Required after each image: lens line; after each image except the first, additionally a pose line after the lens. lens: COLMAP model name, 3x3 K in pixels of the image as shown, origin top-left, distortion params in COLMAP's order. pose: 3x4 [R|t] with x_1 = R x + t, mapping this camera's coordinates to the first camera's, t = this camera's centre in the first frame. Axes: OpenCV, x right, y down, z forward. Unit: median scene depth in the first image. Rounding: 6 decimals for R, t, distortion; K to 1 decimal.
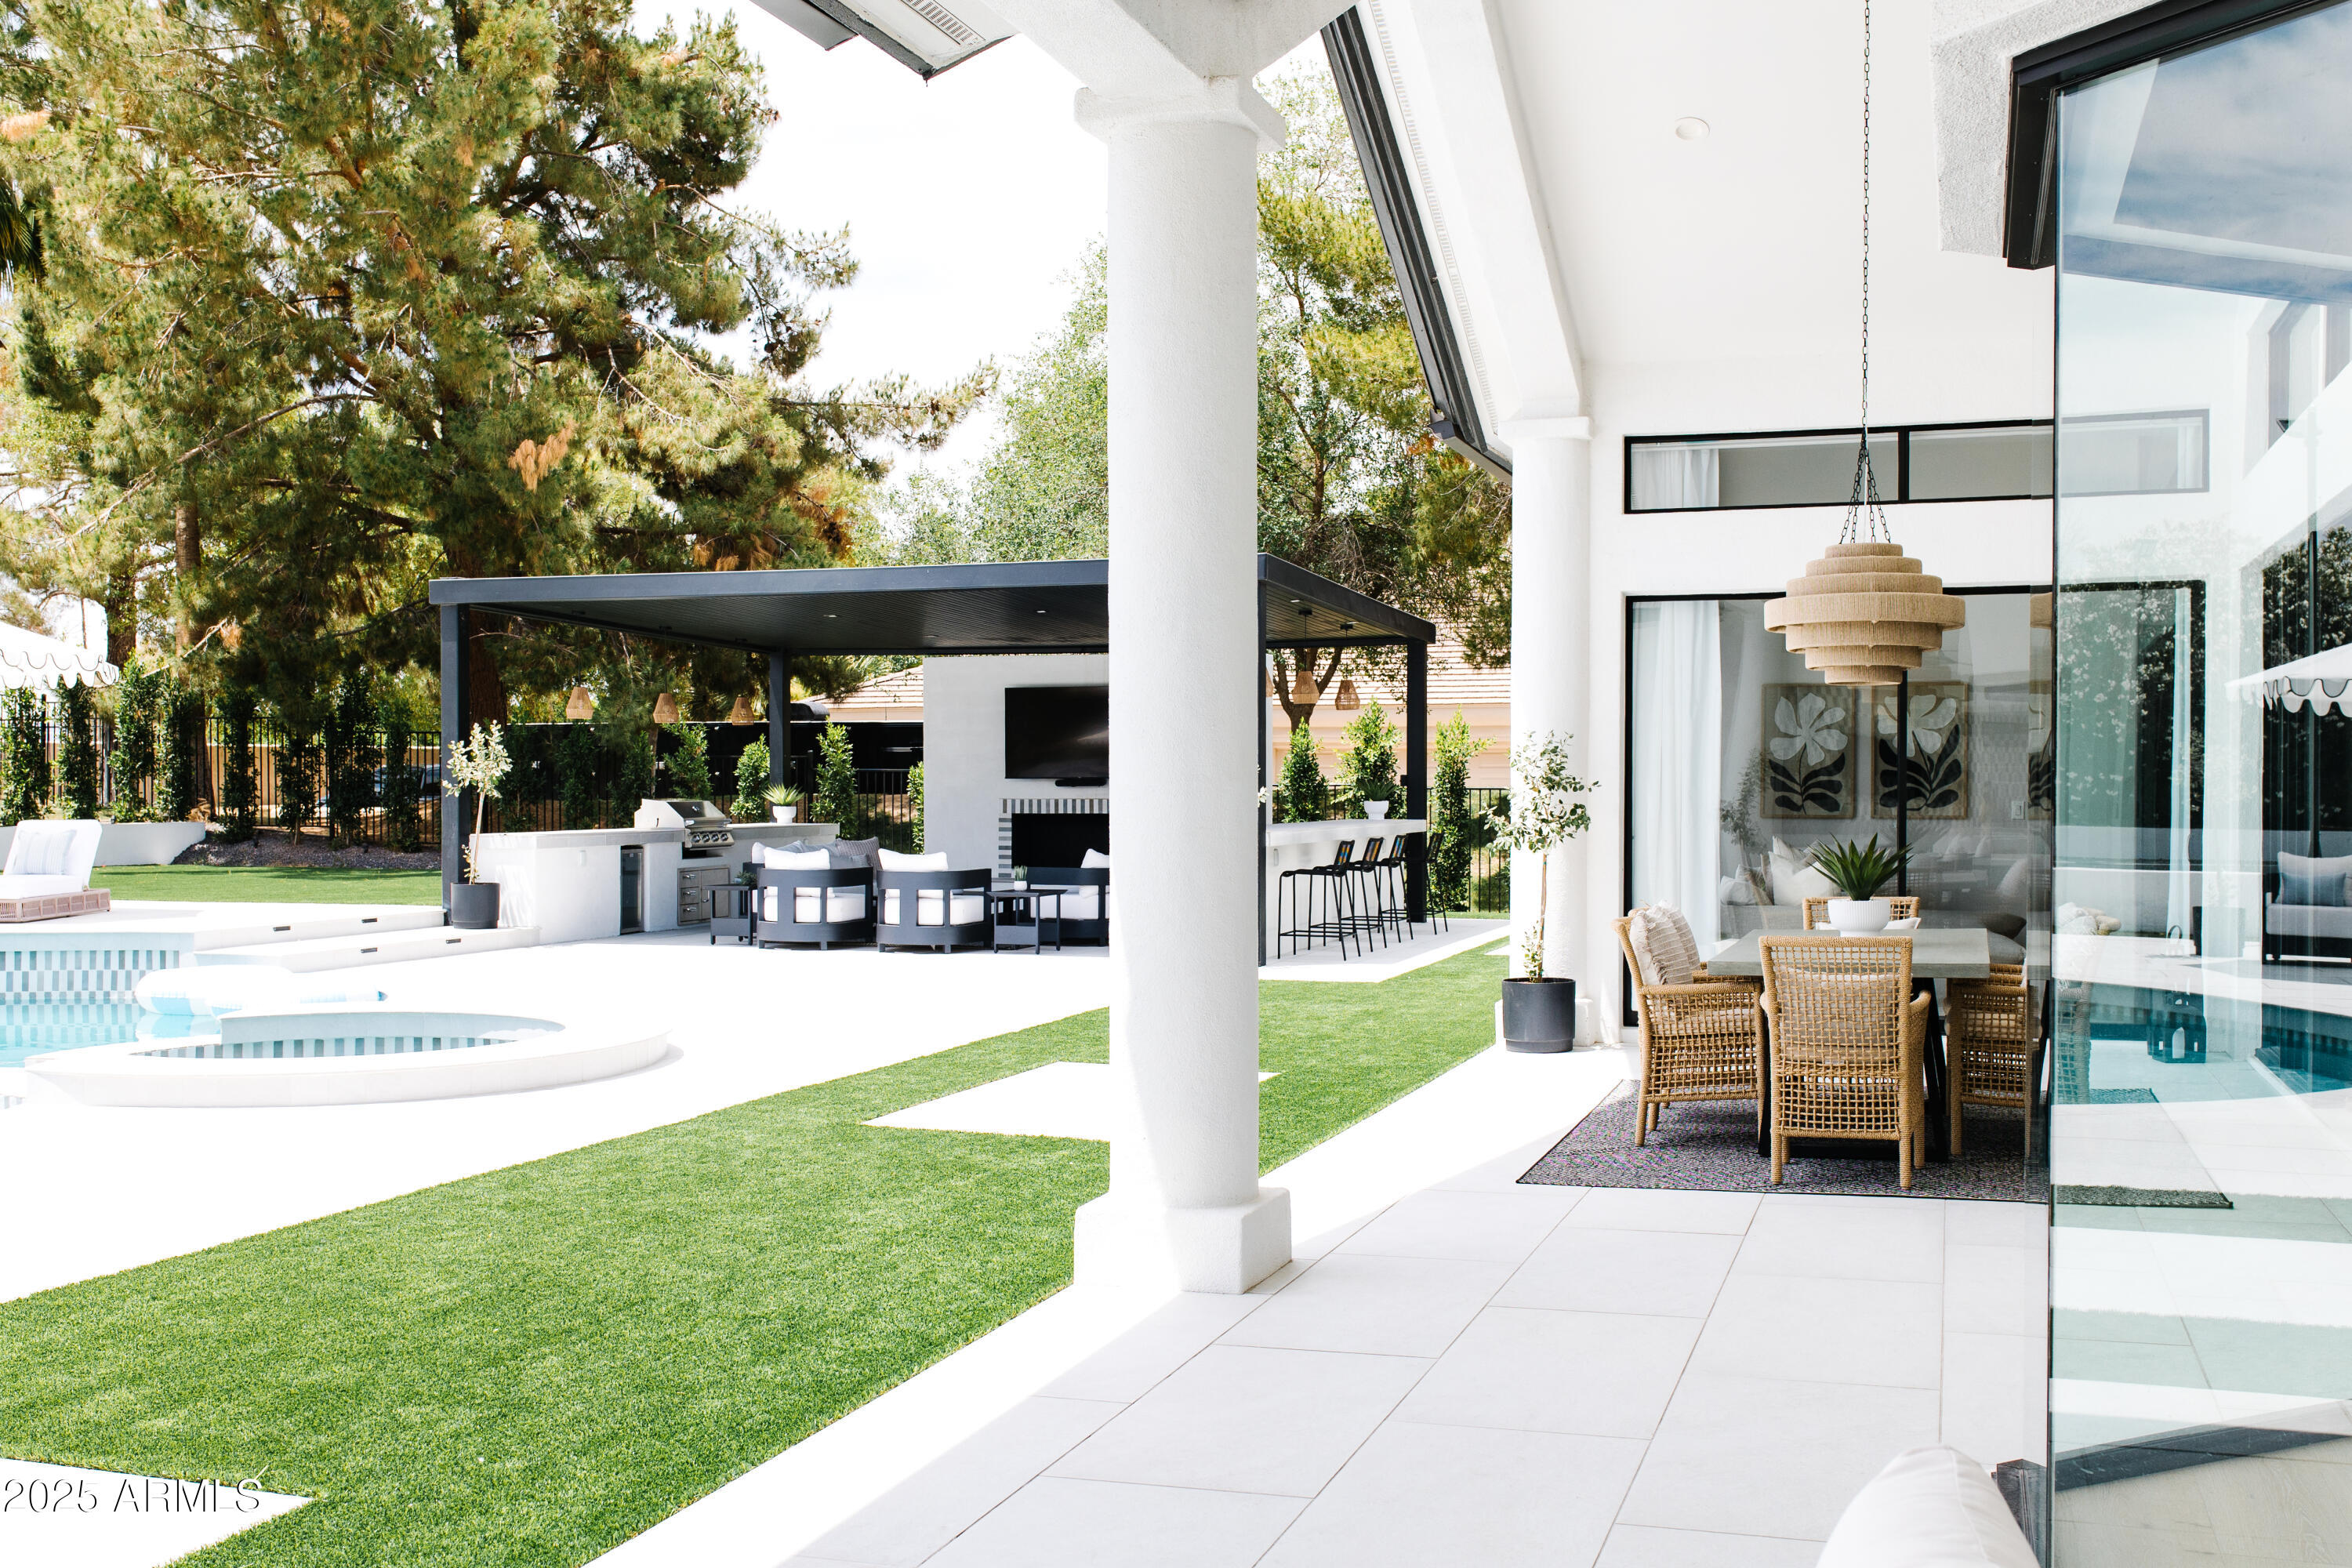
lens RADIAL K [[2280.2, 0, 1191.3], [0, 2280.2, 800.0], [0, 0, 1]] dist [-0.014503, 0.000000]
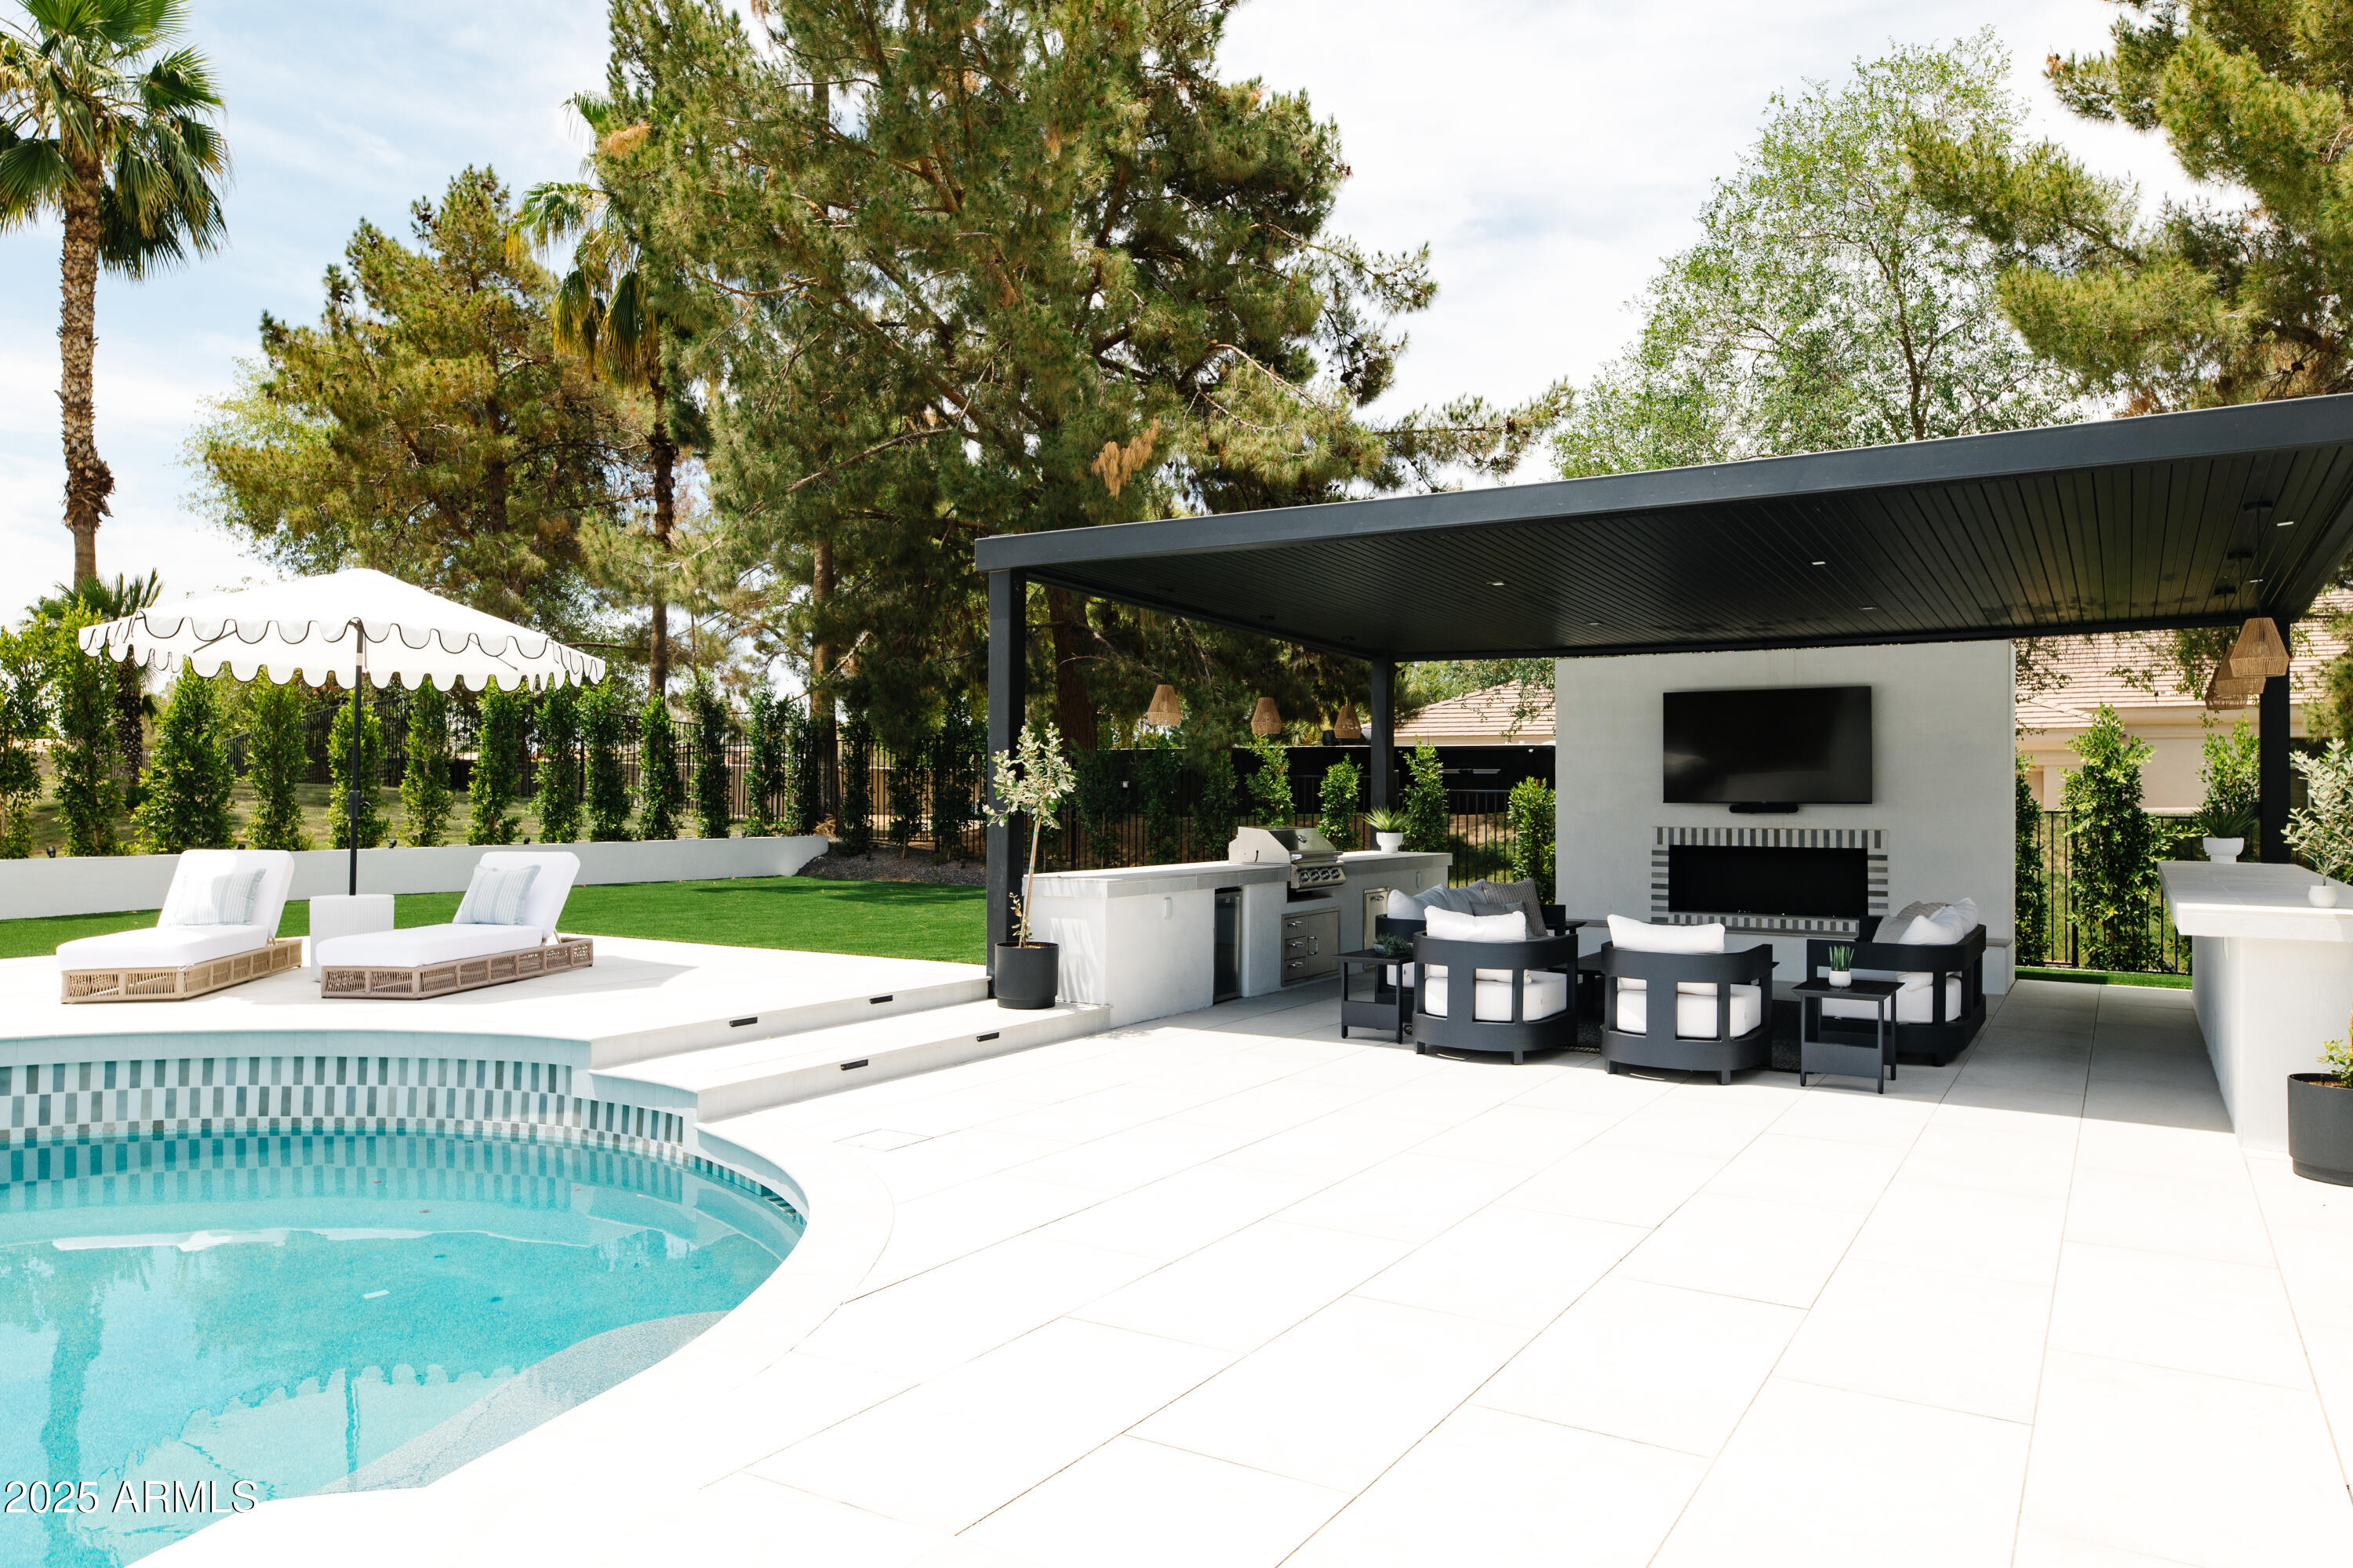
lens RADIAL K [[1557.5, 0, 1192.7], [0, 1557.5, 762.1], [0, 0, 1]] dist [0.006760, -0.004294]
pose [[0.970781, -0.000644, -0.239967, -0.143541], [-0.006729, 0.999530, -0.029903, -0.007959], [0.239873, 0.030644, 0.970320, 0.530505]]
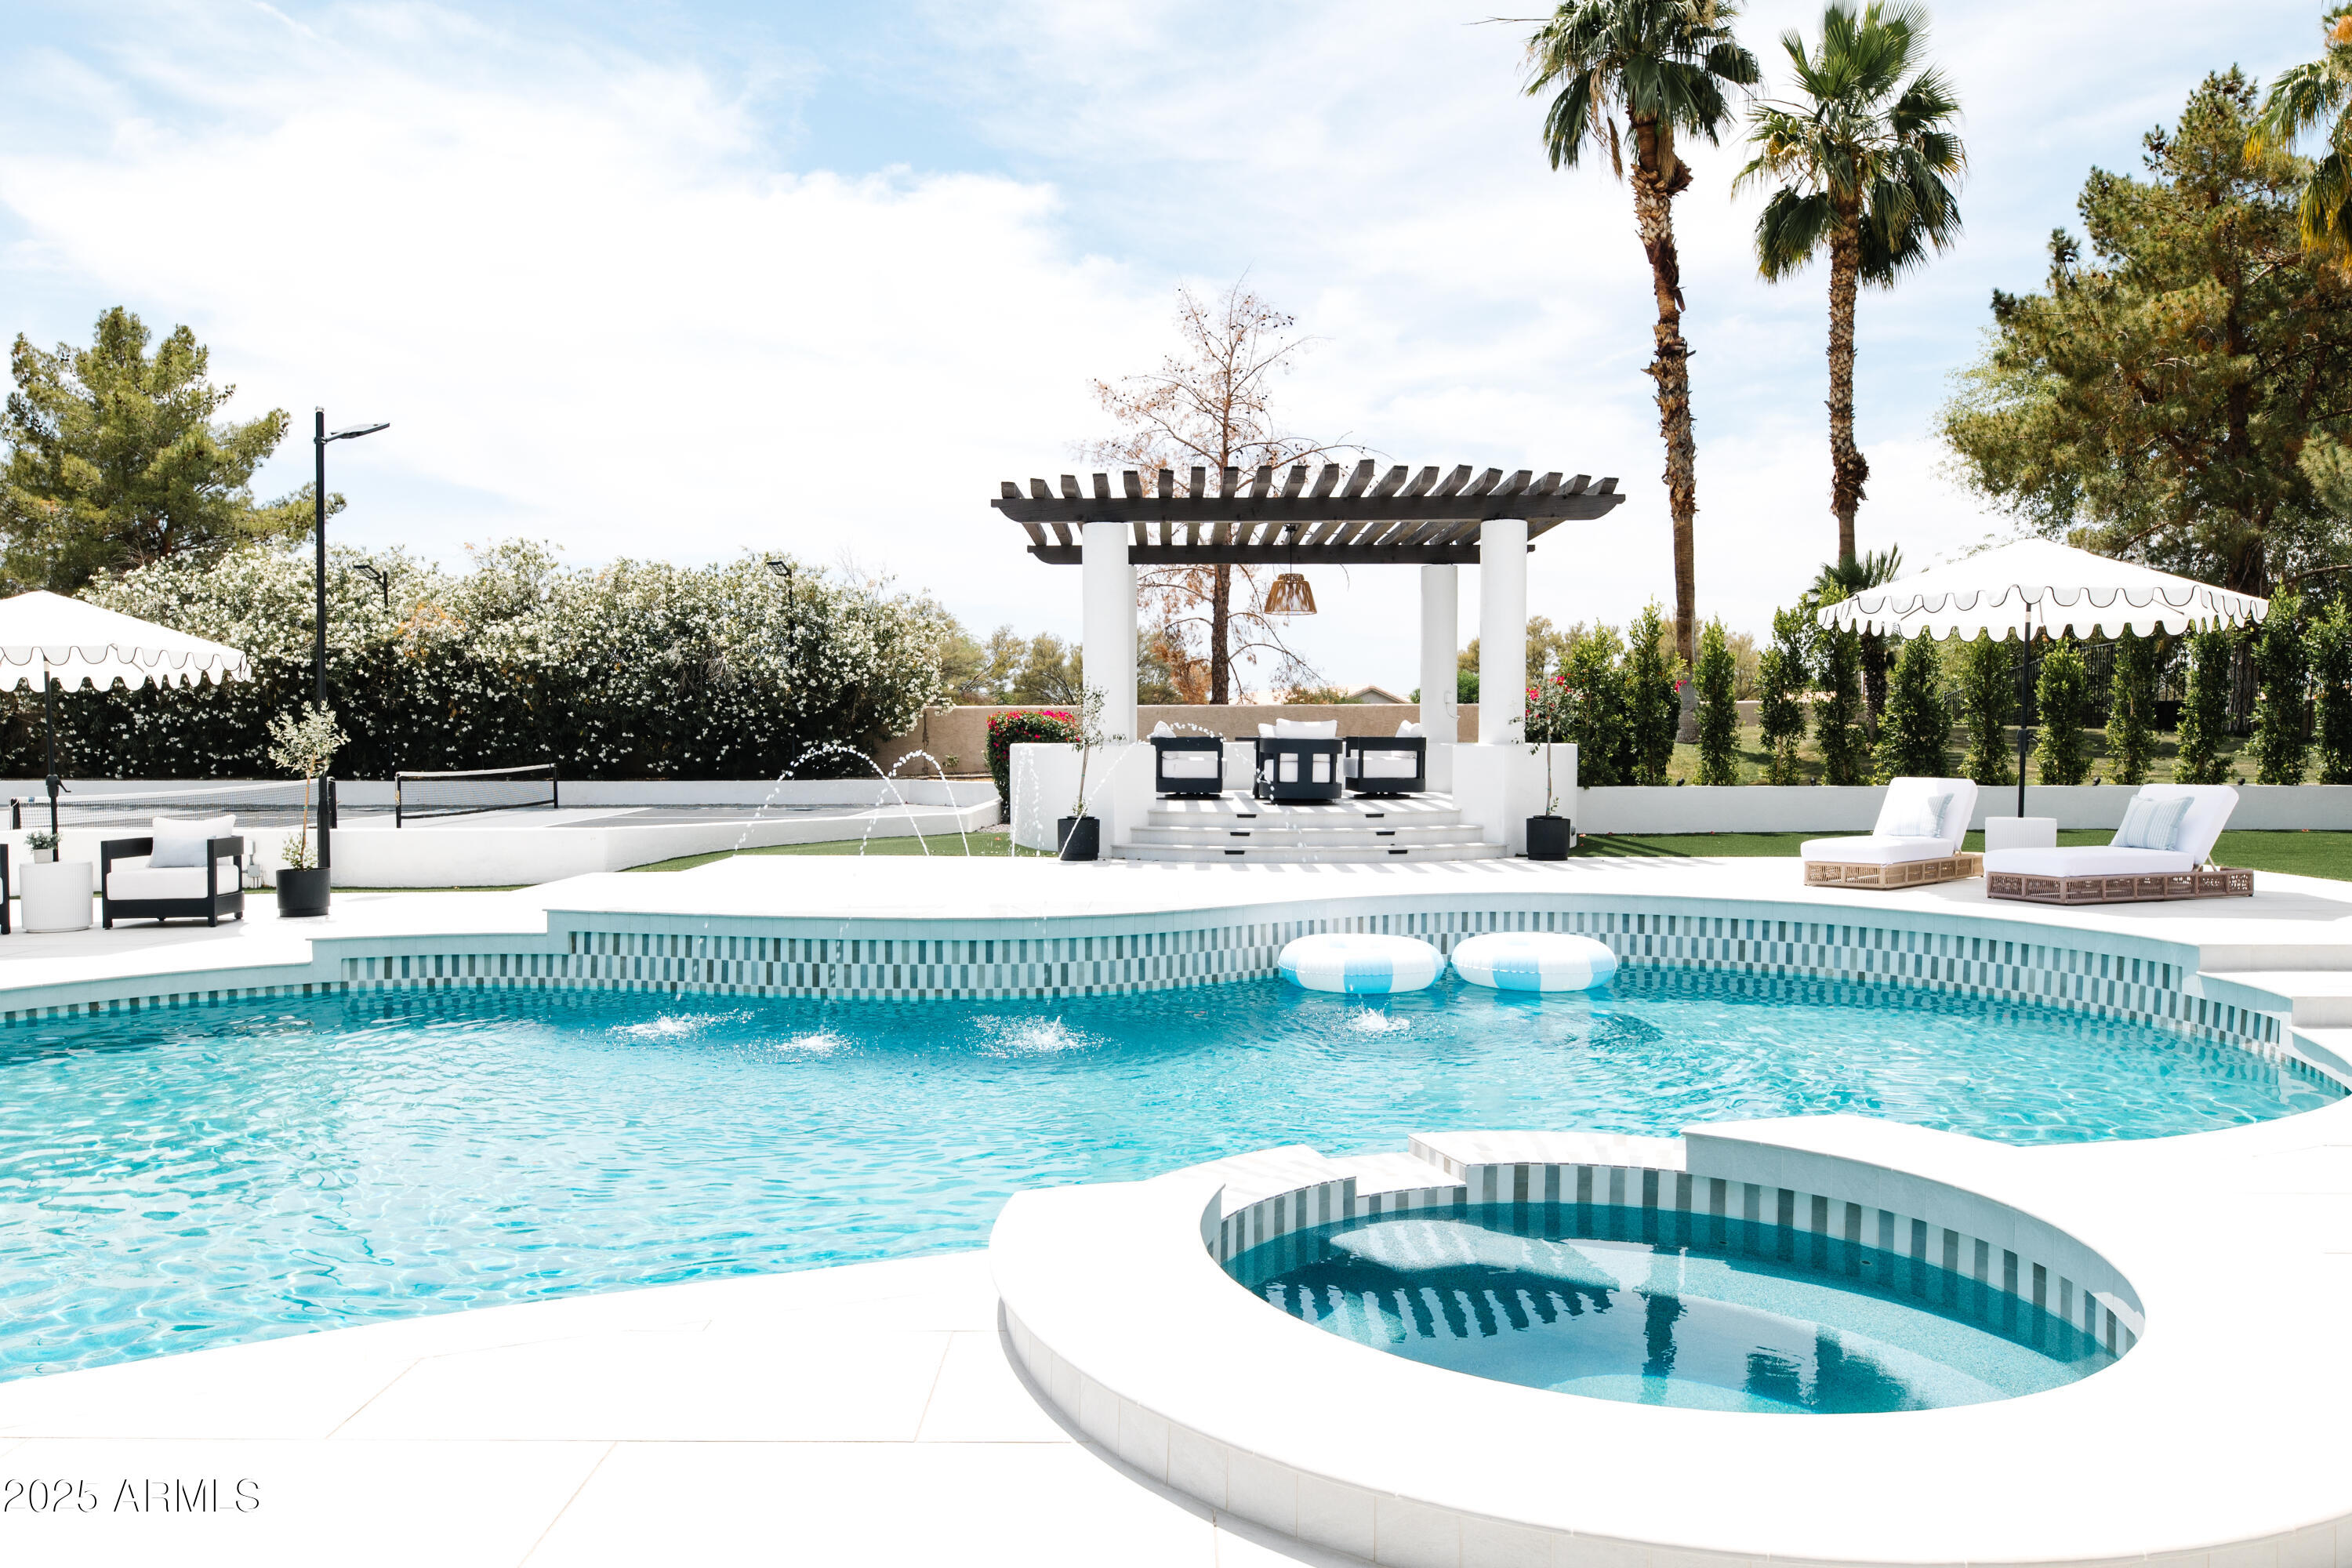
lens RADIAL K [[1556.8, 0, 1128.7], [0, 1556.8, 801.7], [0, 0, 1]] dist [0.006760, -0.004294]
pose [[0.266467, 0.039618, -0.963030, -0.038453], [-0.005797, 0.999203, 0.039502, -0.006003], [0.963827, -0.004943, 0.266484, 0.462904]]
